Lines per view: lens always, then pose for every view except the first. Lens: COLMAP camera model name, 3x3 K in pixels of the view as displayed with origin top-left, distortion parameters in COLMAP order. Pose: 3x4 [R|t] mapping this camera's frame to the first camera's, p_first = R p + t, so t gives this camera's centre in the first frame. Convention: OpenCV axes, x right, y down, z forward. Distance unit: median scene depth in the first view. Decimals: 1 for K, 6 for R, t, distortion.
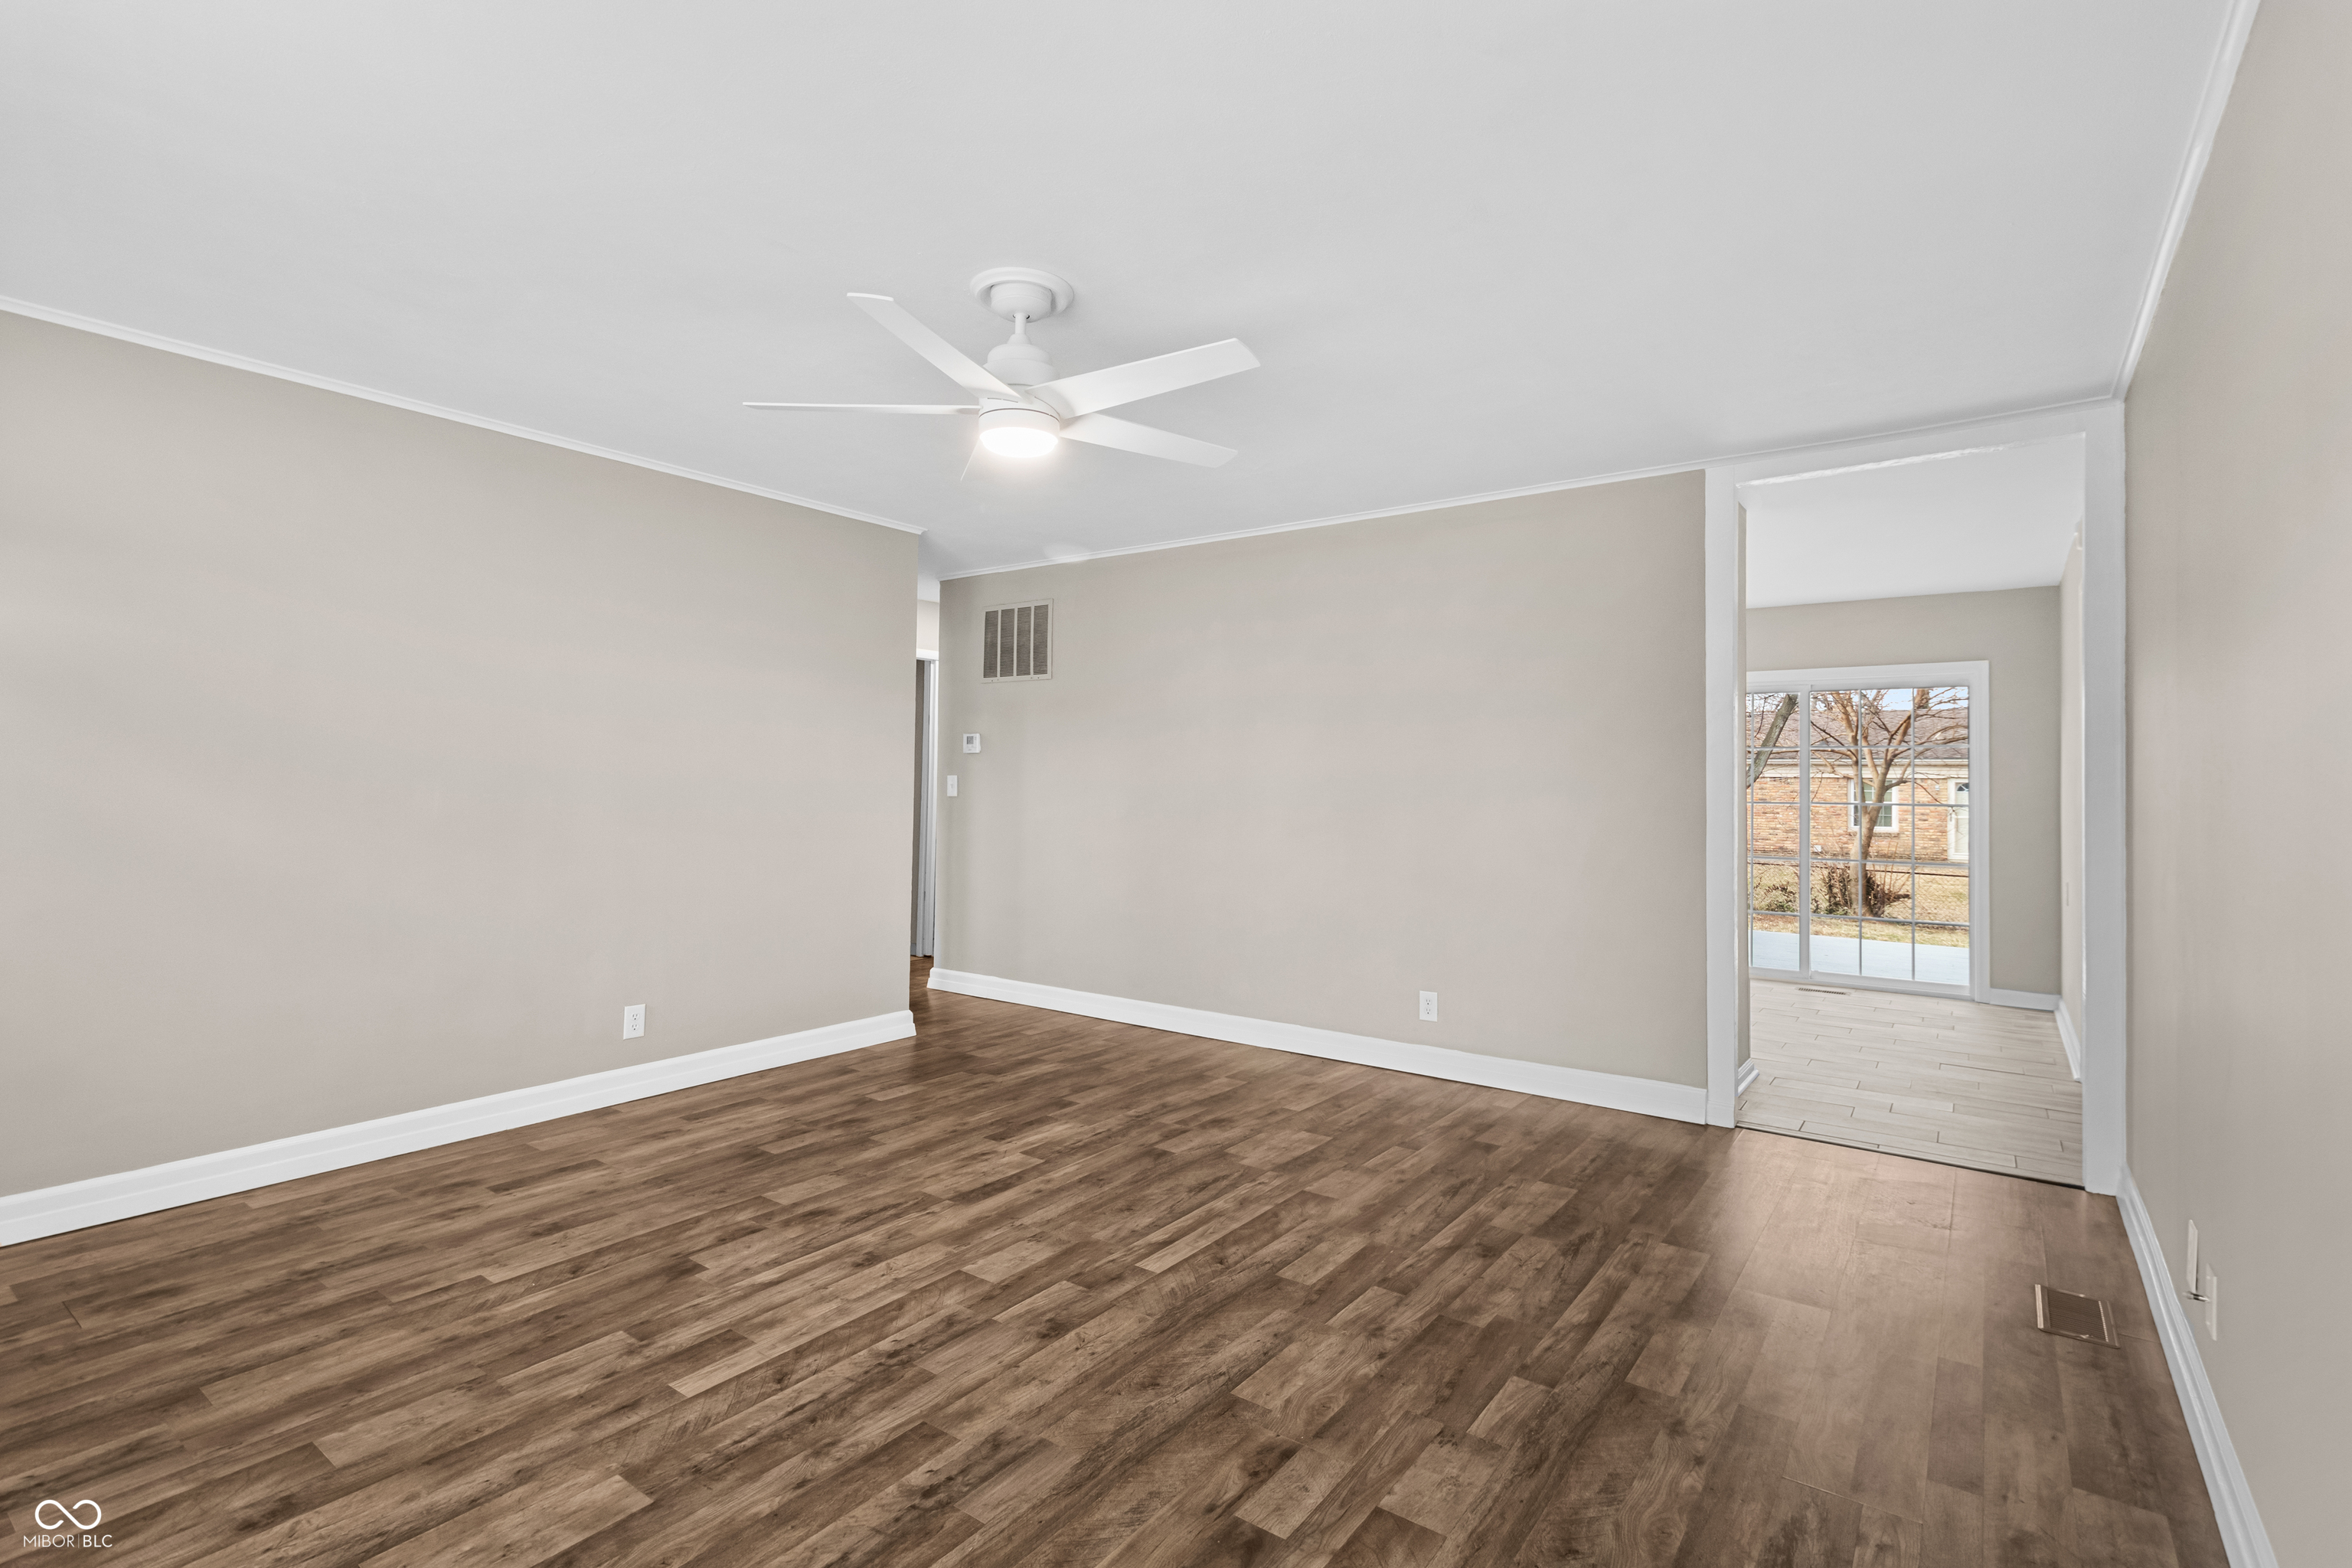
lens RADIAL K [[1099.0, 0, 1154.5], [0, 1099.0, 776.5], [0, 0, 1]] dist [0.012824, -0.000031]
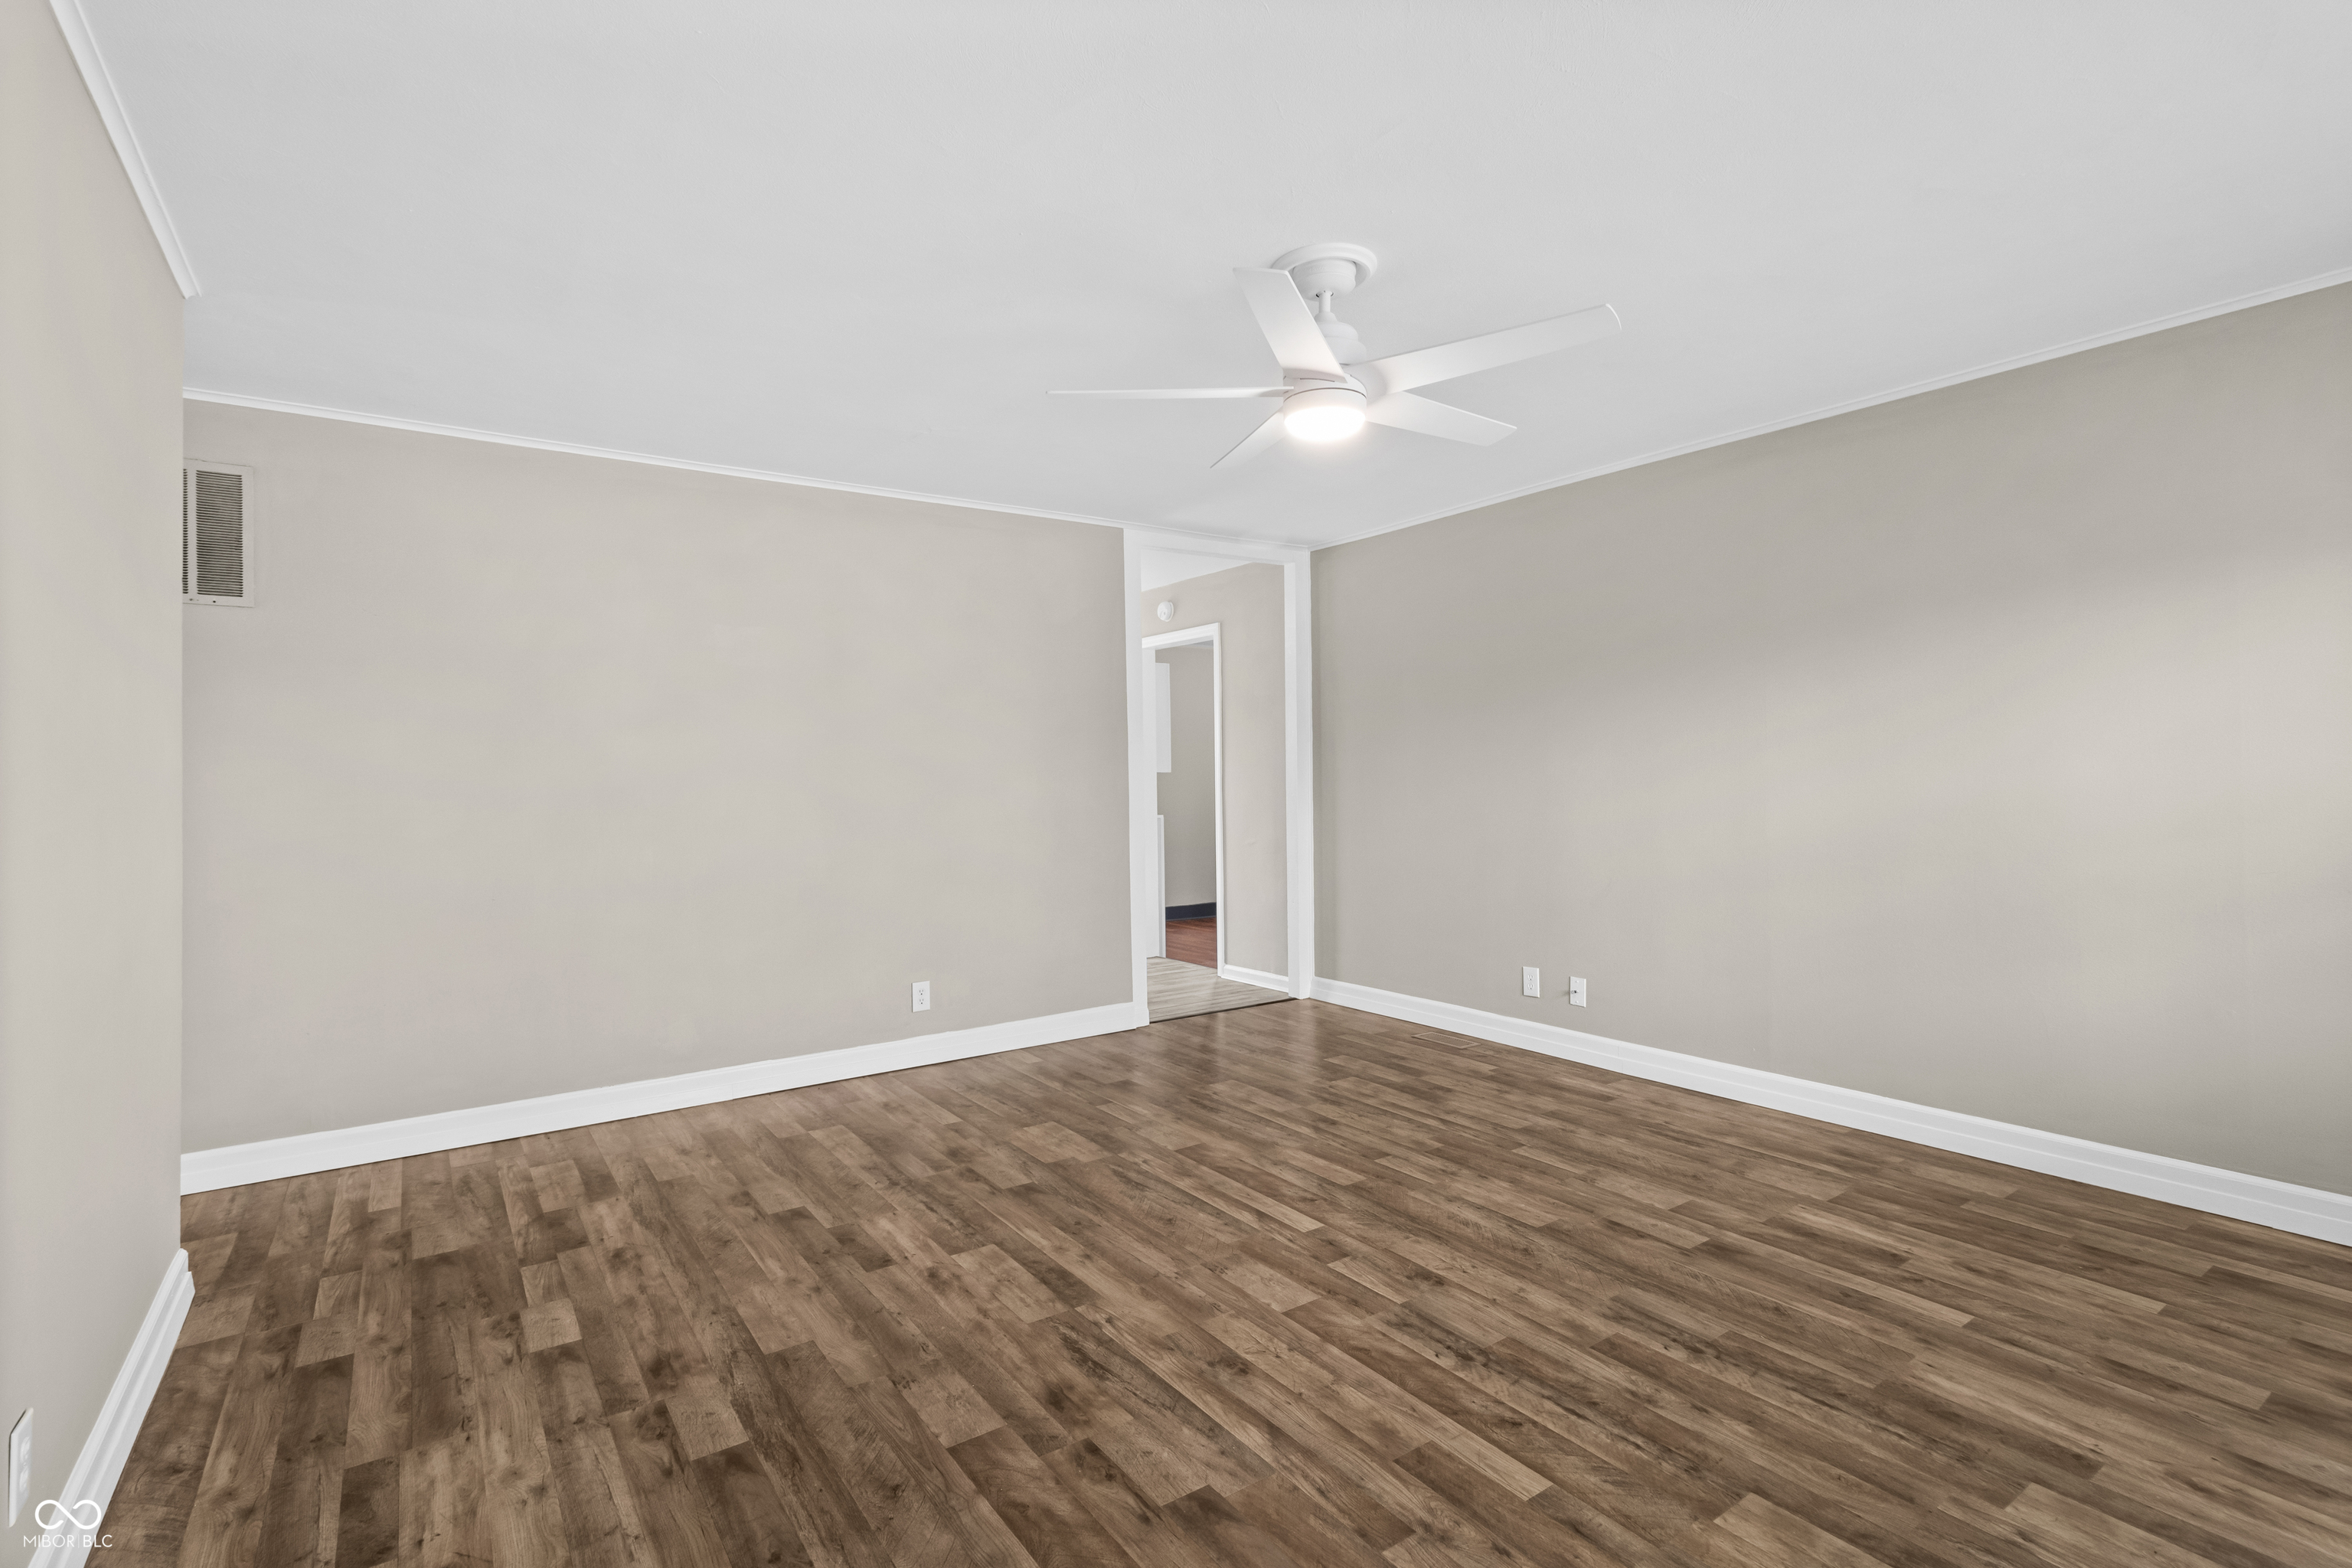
lens RADIAL K [[1099.0, 0, 1158.9], [0, 1099.0, 776.7], [0, 0, 1]] dist [0.012824, -0.000031]
pose [[0.309420, -0.014405, 0.950816, -0.990036], [0.007293, 0.999892, 0.012776, -0.002655], [-0.950898, 0.002981, 0.309492, 0.762230]]
